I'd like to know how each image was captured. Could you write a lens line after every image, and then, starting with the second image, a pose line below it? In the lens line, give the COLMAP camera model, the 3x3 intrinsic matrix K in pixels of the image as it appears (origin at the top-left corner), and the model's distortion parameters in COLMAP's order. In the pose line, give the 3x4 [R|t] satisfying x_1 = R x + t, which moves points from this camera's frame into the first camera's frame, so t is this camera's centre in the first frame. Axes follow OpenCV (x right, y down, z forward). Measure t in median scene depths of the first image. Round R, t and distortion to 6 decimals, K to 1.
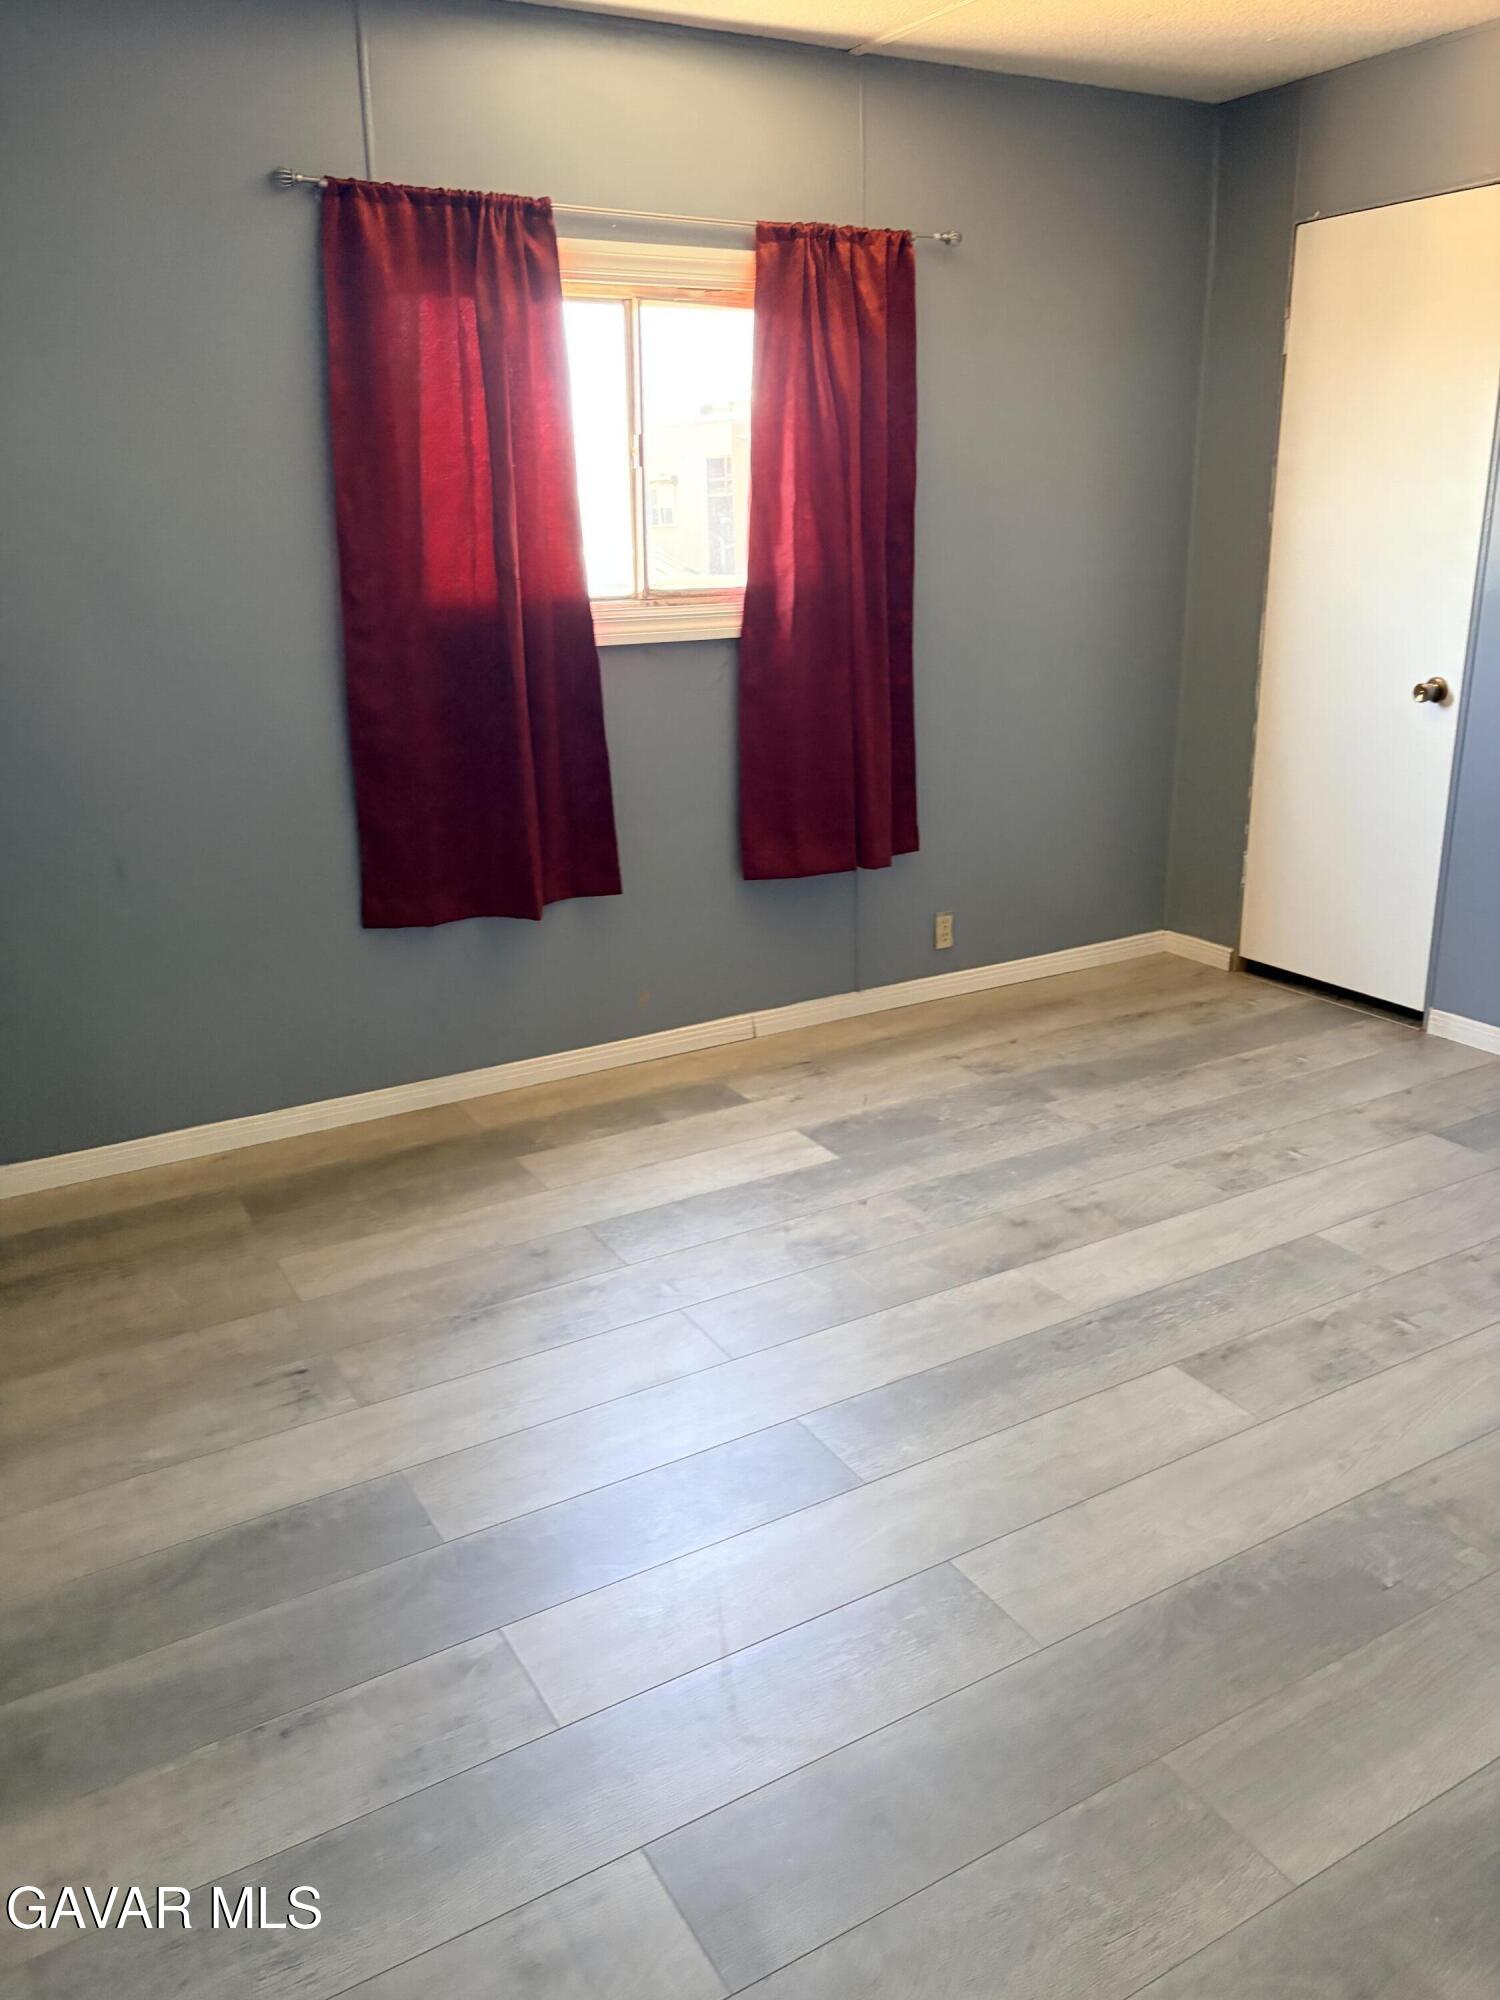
lens RADIAL K [[1520.6, 0, 750.0], [0, 1520.6, 1000.0], [0, 0, 1]] dist [0.074834, -0.181414]
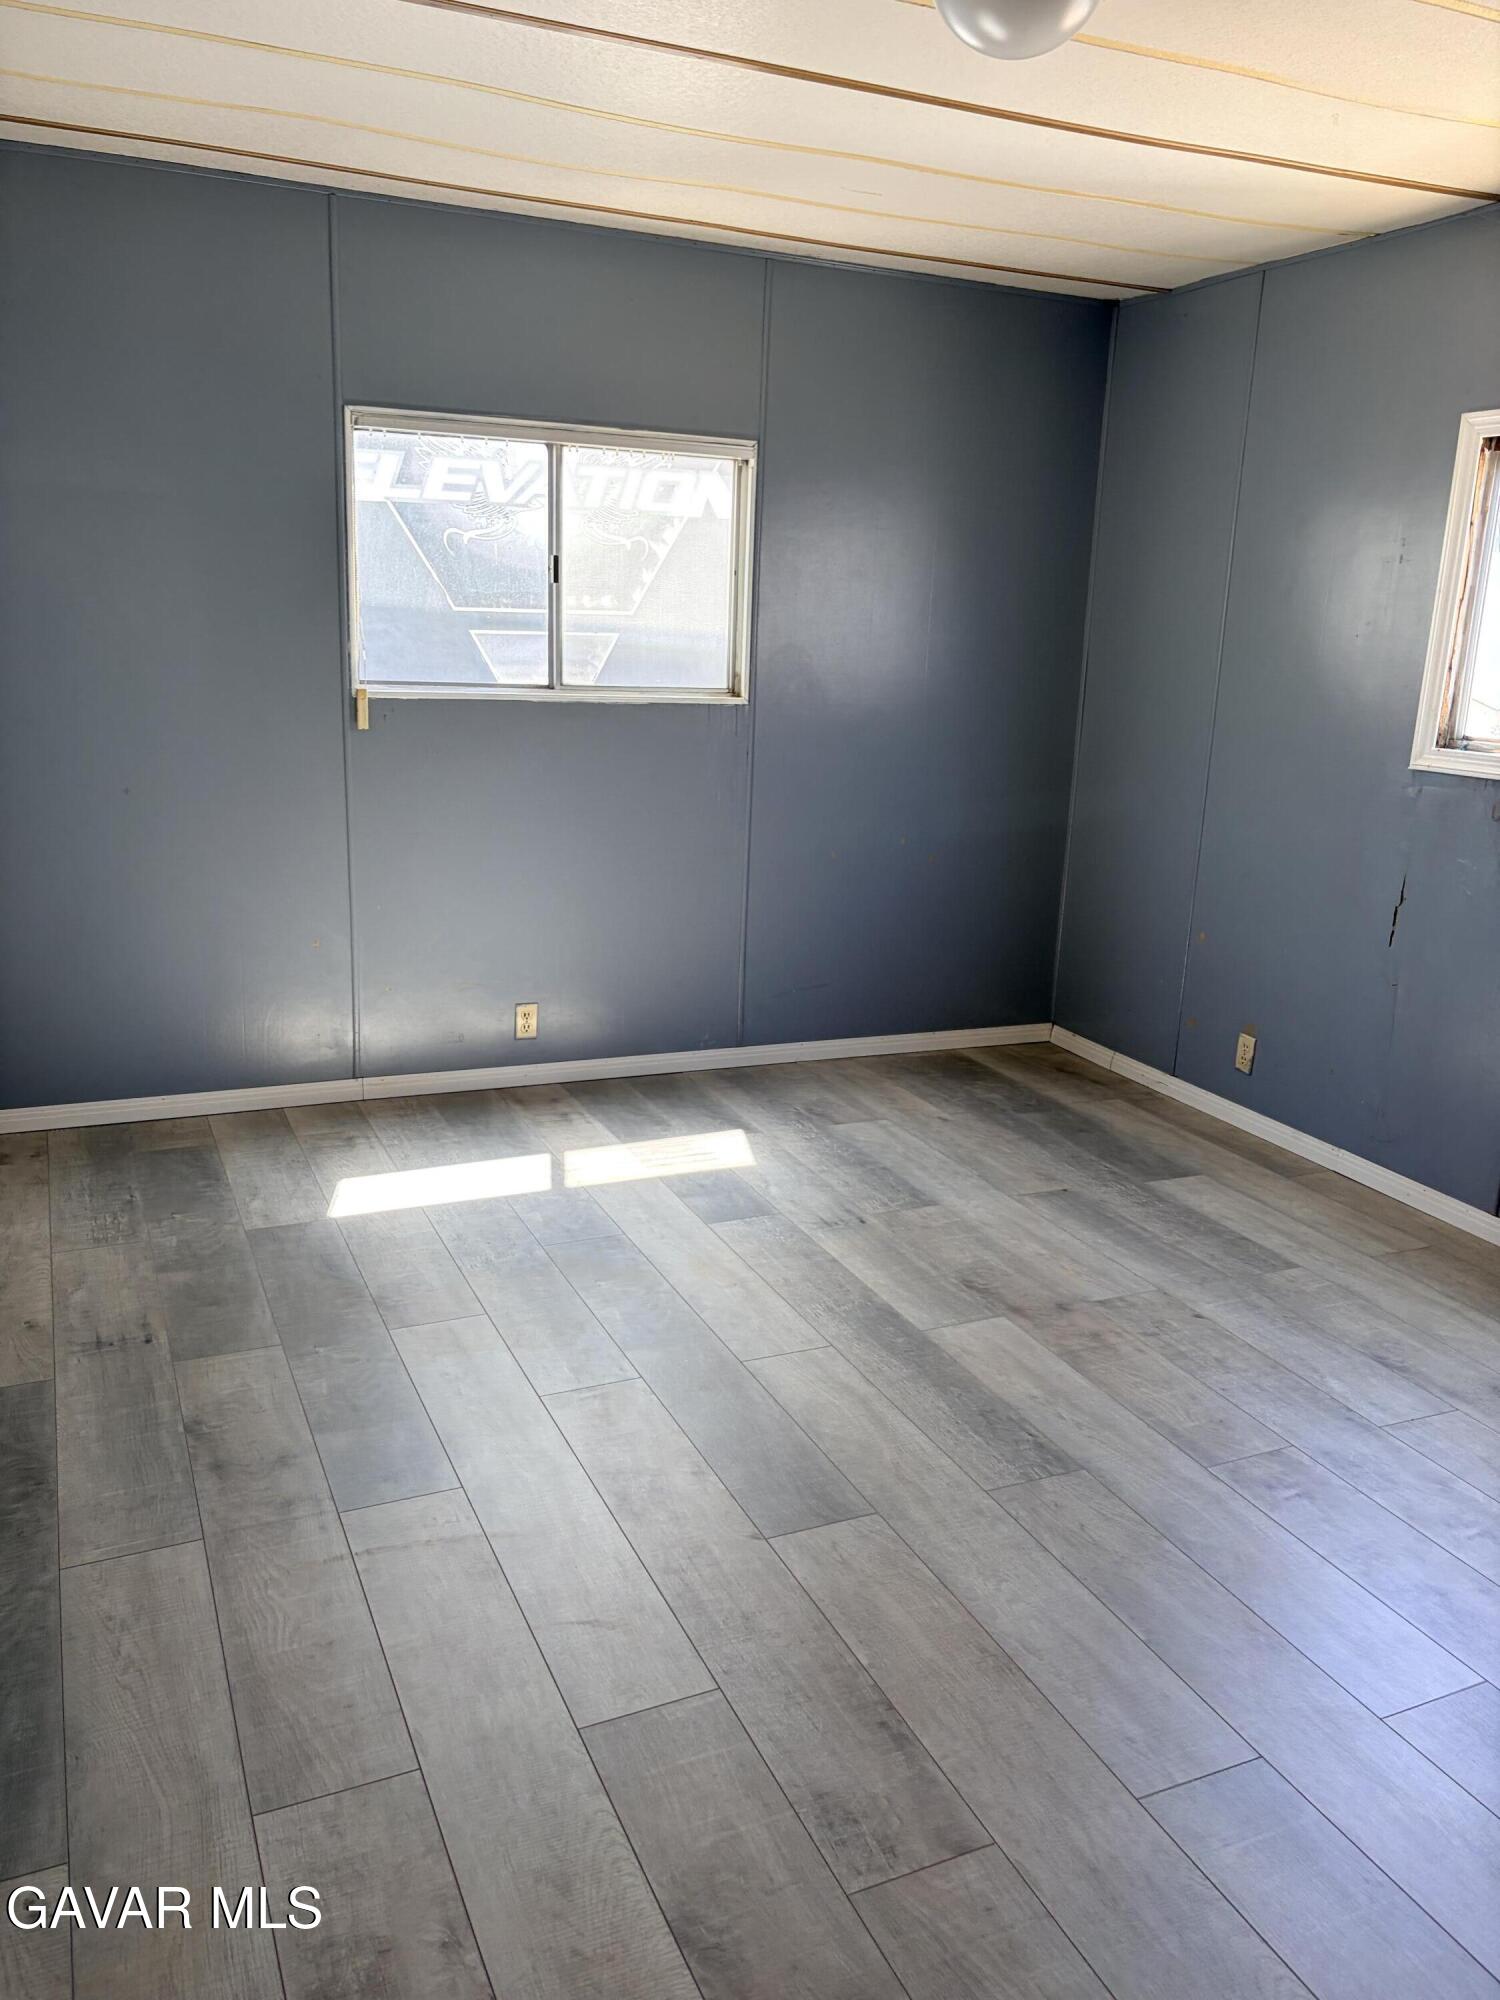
lens RADIAL K [[1520.6, 0, 750.0], [0, 1520.6, 1000.0], [0, 0, 1]] dist [0.074834, -0.181414]
pose [[-0.106942, 0.246586, -0.963202, 1.126511], [-0.350108, 0.897372, 0.268604, -0.234307], [0.930585, 0.365950, -0.009635, 0.752898]]
